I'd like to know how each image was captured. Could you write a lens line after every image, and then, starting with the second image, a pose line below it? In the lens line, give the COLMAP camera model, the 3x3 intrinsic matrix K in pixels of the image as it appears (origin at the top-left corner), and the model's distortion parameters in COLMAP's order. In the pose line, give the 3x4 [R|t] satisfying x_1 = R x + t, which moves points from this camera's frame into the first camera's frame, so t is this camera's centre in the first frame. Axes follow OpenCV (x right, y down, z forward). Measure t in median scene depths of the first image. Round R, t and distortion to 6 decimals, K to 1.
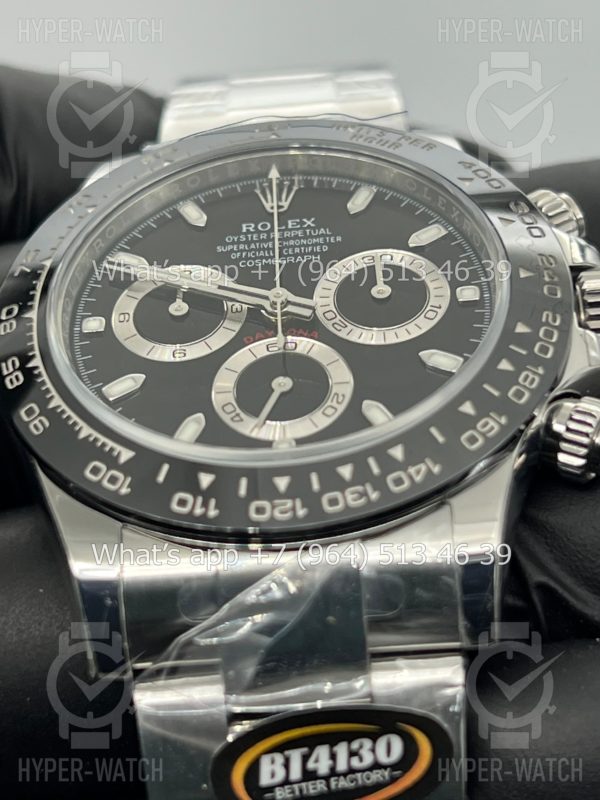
lens RADIAL K [[1931.8, 0, 300.0], [0, 1931.8, 400.0], [0, 0, 1]] dist [0.149467, -0.269081]
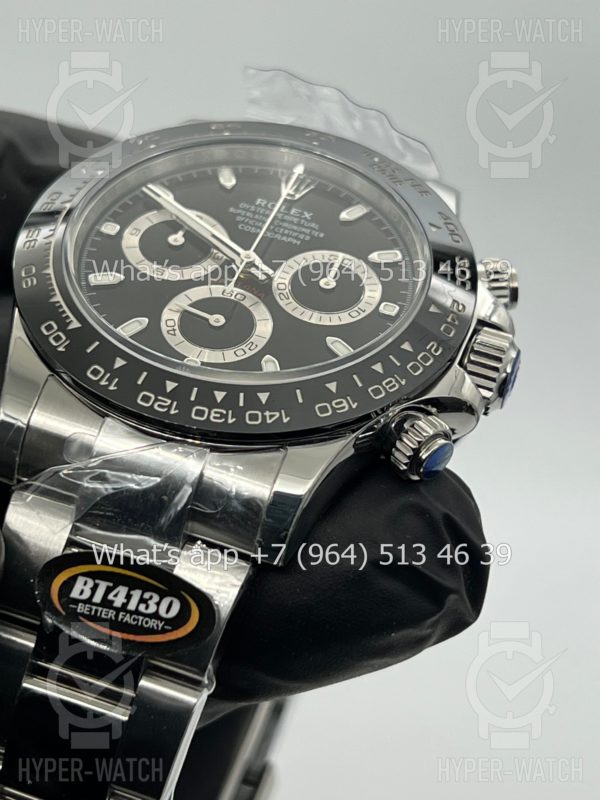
lens RADIAL K [[1931.8, 0, 300.0], [0, 1931.8, 400.0], [0, 0, 1]] dist [0.149467, -0.269081]
pose [[0.919414, 0.360647, -0.156880, 0.260686], [-0.362018, 0.931940, 0.020759, -0.005858], [0.153689, 0.037707, 0.987400, -0.242972]]
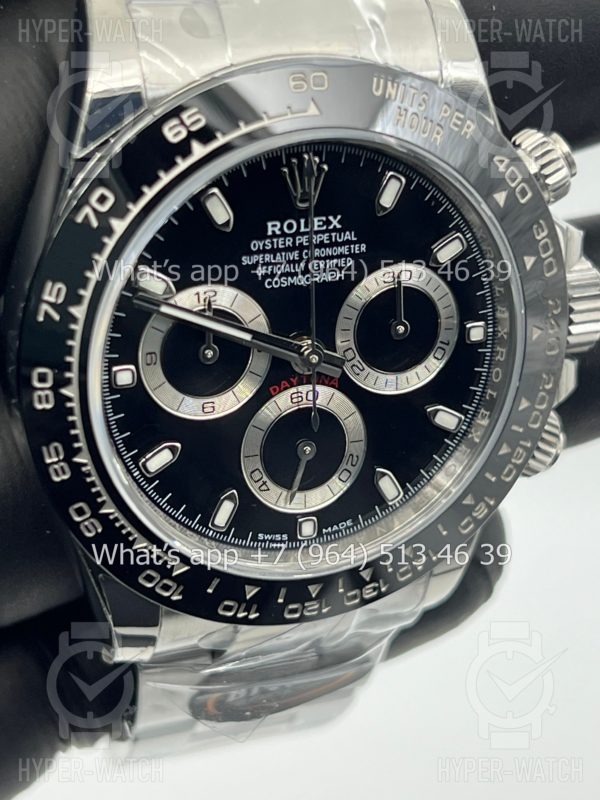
lens RADIAL K [[1931.8, 0, 300.0], [0, 1931.8, 400.0], [0, 0, 1]] dist [0.149467, -0.269081]
pose [[0.893202, -0.124551, 0.432061, -0.466324], [-0.318315, 0.503524, 0.803205, -0.870975], [-0.317593, -0.854956, 0.410103, 0.600682]]
